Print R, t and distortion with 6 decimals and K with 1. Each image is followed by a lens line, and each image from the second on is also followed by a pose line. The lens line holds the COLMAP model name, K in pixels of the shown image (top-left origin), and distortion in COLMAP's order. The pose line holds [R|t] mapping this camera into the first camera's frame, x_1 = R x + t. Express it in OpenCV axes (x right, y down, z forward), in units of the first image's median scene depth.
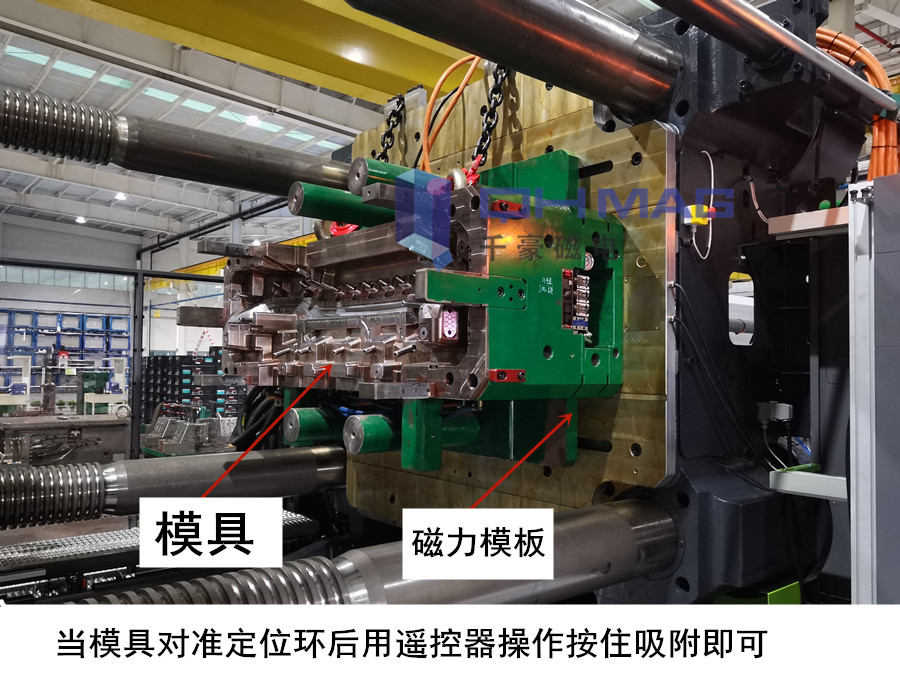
lens RADIAL K [[712.2, 0, 451.9], [0, 712.2, 334.8], [0, 0, 1]] dist [-0.010097, -0.007769]
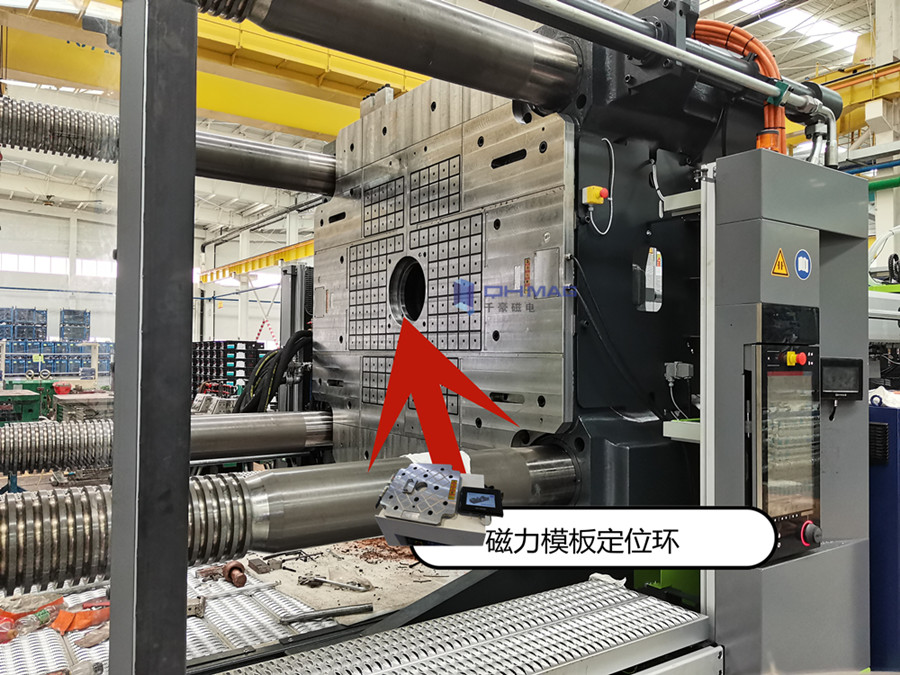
lens RADIAL K [[712.2, 0, 451.6], [0, 712.2, 341.6], [0, 0, 1]] dist [-0.010097, -0.007769]
pose [[0.996297, -0.006387, -0.085737, 0.211331], [0.008485, 0.999673, 0.024131, 0.035458], [0.085555, -0.024769, 0.996026, -0.155481]]
